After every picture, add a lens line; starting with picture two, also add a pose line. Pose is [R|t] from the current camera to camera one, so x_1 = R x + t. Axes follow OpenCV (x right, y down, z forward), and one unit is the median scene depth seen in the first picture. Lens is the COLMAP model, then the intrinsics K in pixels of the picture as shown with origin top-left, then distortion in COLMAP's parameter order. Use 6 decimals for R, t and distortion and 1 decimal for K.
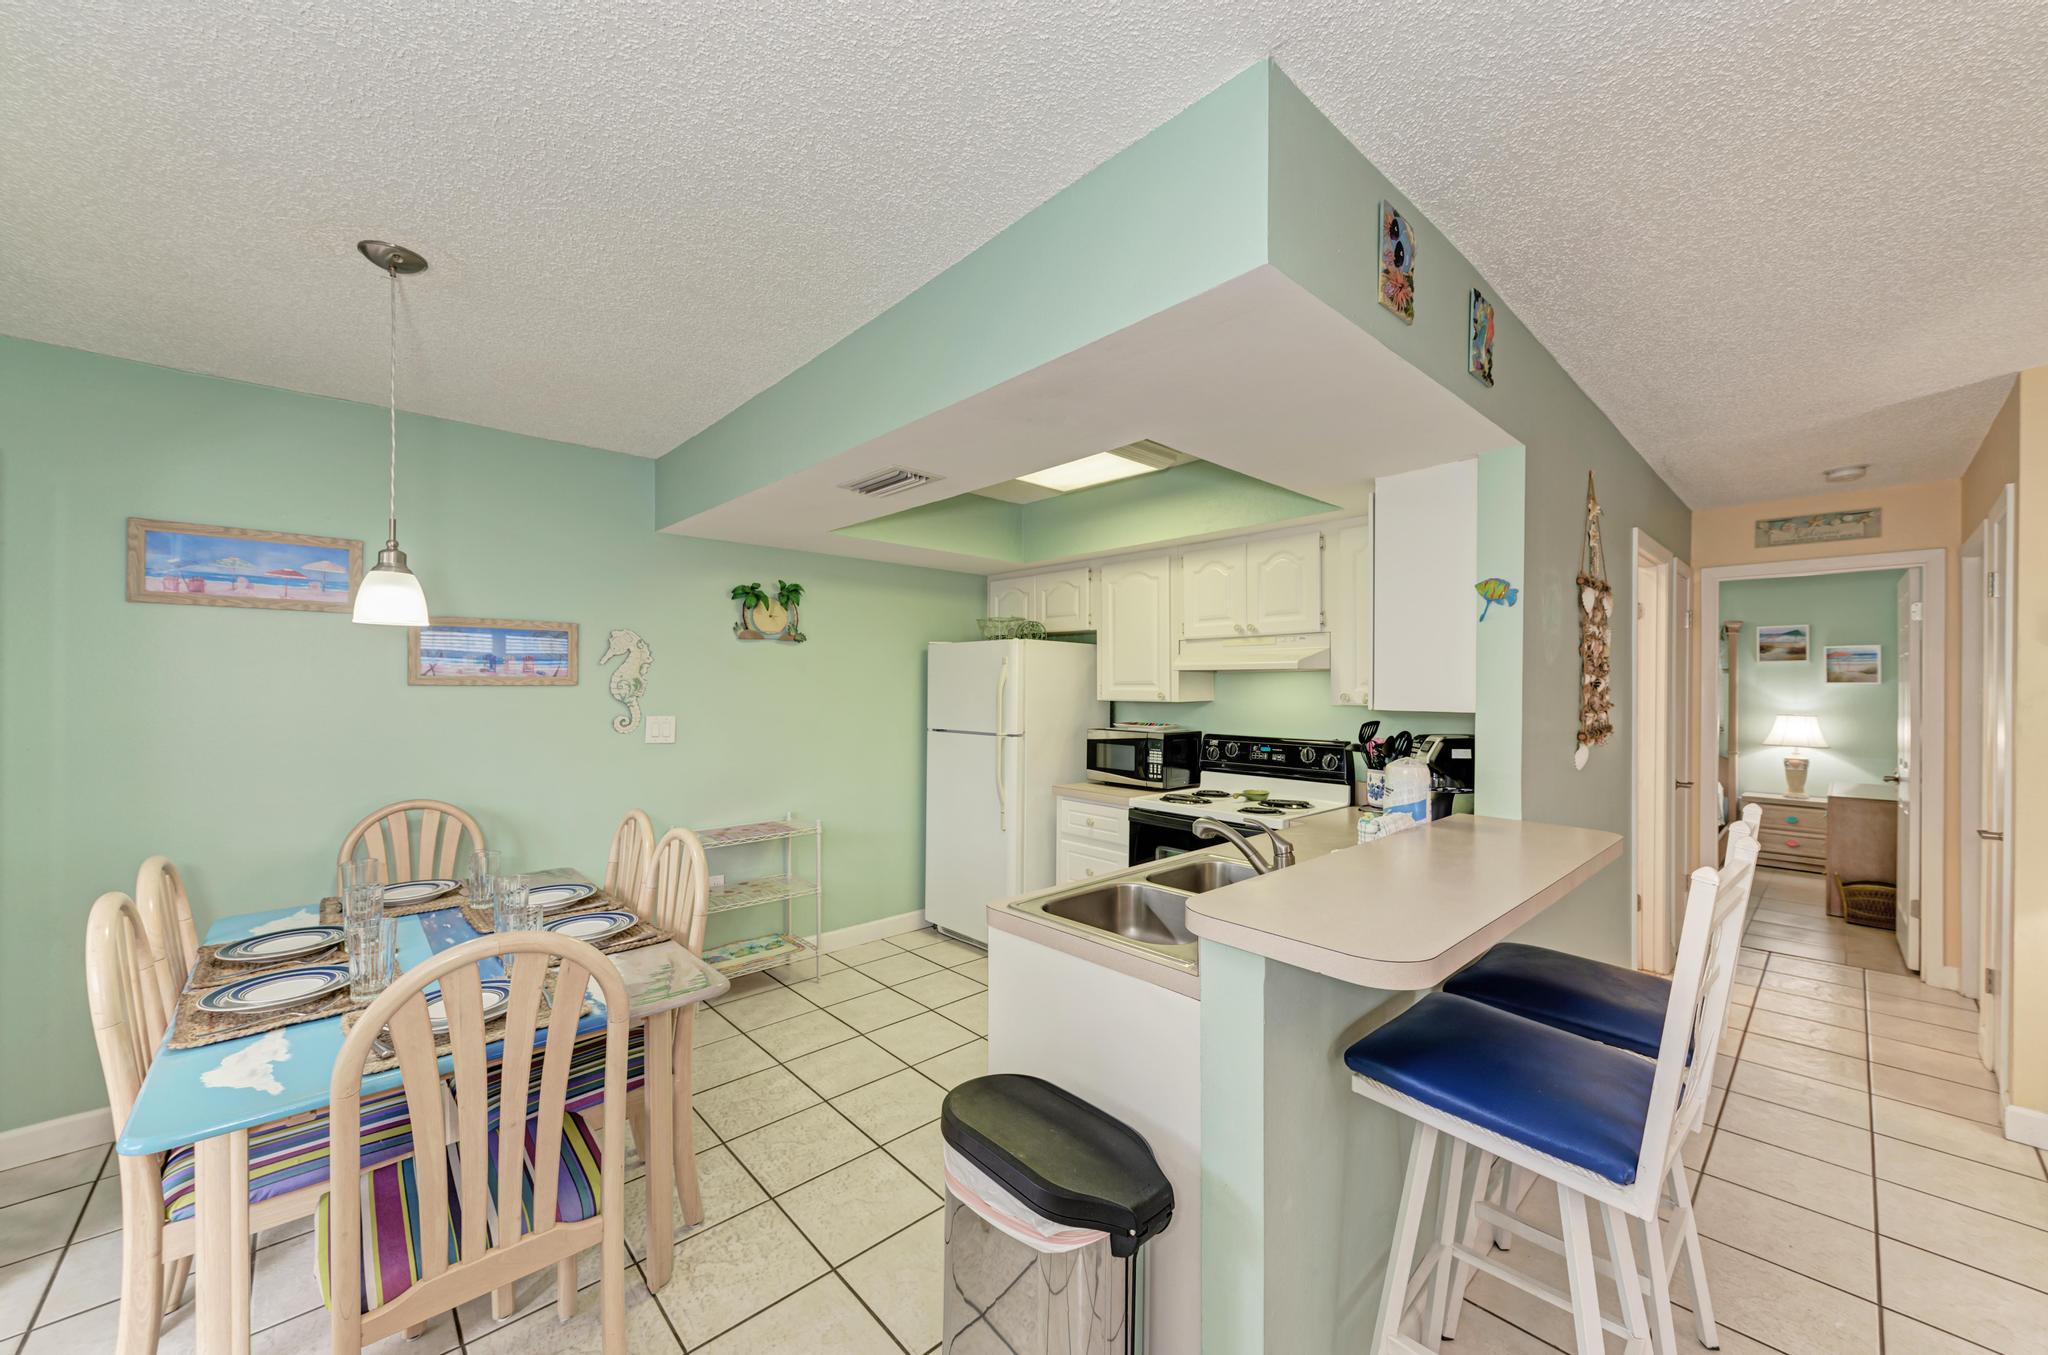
lens RADIAL K [[769.8, 0, 1040.2], [0, 769.8, 689.3], [0, 0, 1]] dist [0.010685, -0.003213]
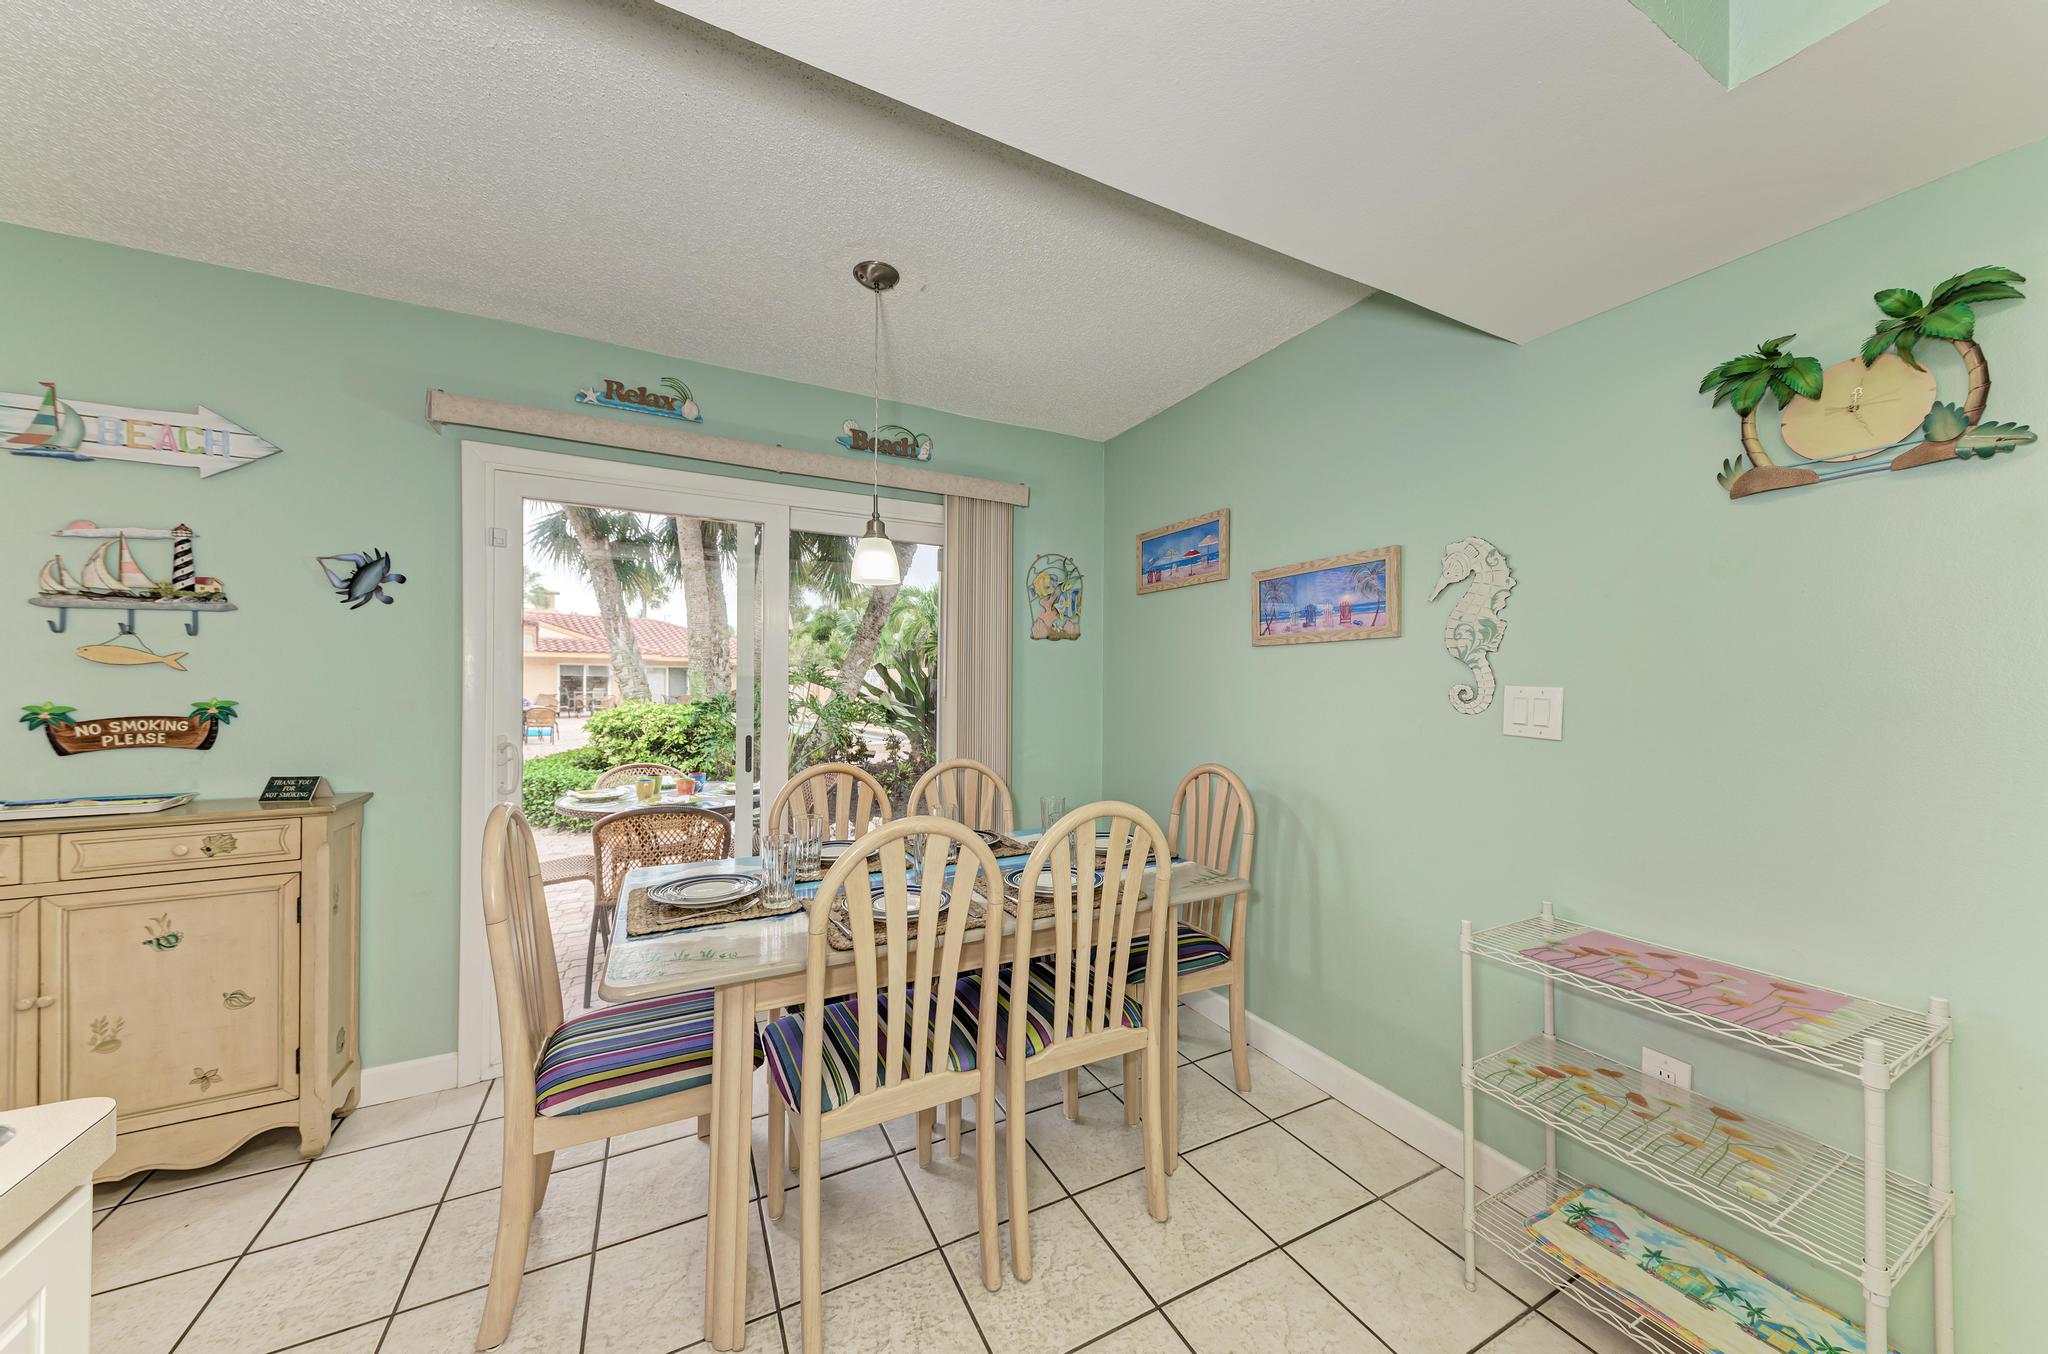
lens RADIAL K [[691.6, 0, 1027.8], [0, 691.6, 685.9], [0, 0, 1]] dist [0.009757, -0.002765]
pose [[-0.268140, -0.004449, -0.963370, 0.057397], [-0.009879, 0.999949, -0.001868, 0.036472], [0.963329, 0.009016, -0.268170, 0.755971]]
